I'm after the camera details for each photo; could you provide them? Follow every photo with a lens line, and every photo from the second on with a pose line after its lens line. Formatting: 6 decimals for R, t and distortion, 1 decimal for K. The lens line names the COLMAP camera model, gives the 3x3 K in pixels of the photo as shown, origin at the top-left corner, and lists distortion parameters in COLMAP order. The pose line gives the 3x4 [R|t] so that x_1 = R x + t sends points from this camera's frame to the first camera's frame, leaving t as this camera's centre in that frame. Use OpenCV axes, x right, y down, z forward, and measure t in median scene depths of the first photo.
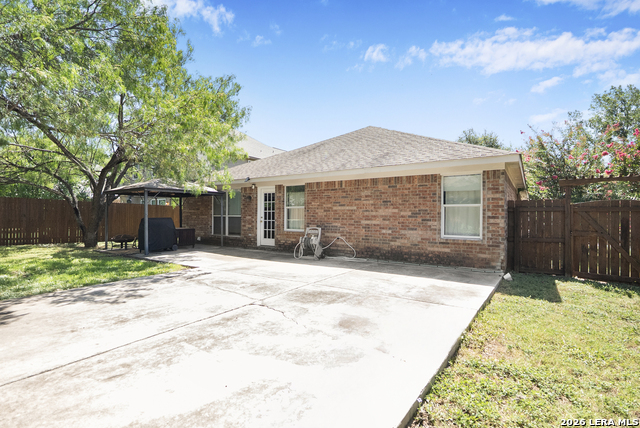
lens RADIAL K [[309.9, 0, 320.8], [0, 309.9, 214.7], [0, 0, 1]] dist [0.000428, -0.000085]
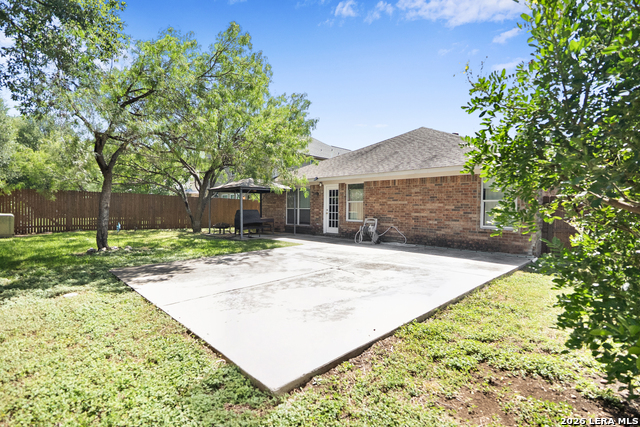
lens RADIAL K [[298.5, 0, 322.1], [0, 298.5, 214.7], [0, 0, 1]] dist [-0.007667, 0.001101]
pose [[0.984886, 0.008217, -0.173009, -0.009974], [-0.004029, 0.999691, 0.024543, -0.001495], [0.173157, -0.023475, 0.984614, -0.189413]]
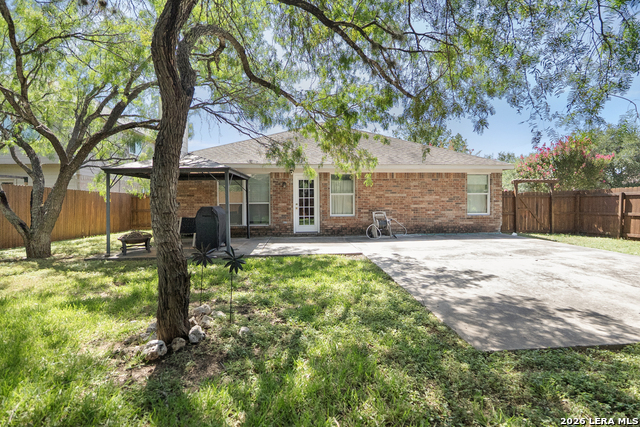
lens RADIAL K [[298.5, 0, 318.1], [0, 298.5, 208.0], [0, 0, 1]] dist [-0.007667, 0.001101]
pose [[0.777327, -0.016857, 0.628870, -0.903634], [0.009560, 0.999842, 0.014985, 0.009164], [-0.629024, -0.005636, 0.777366, 0.265533]]
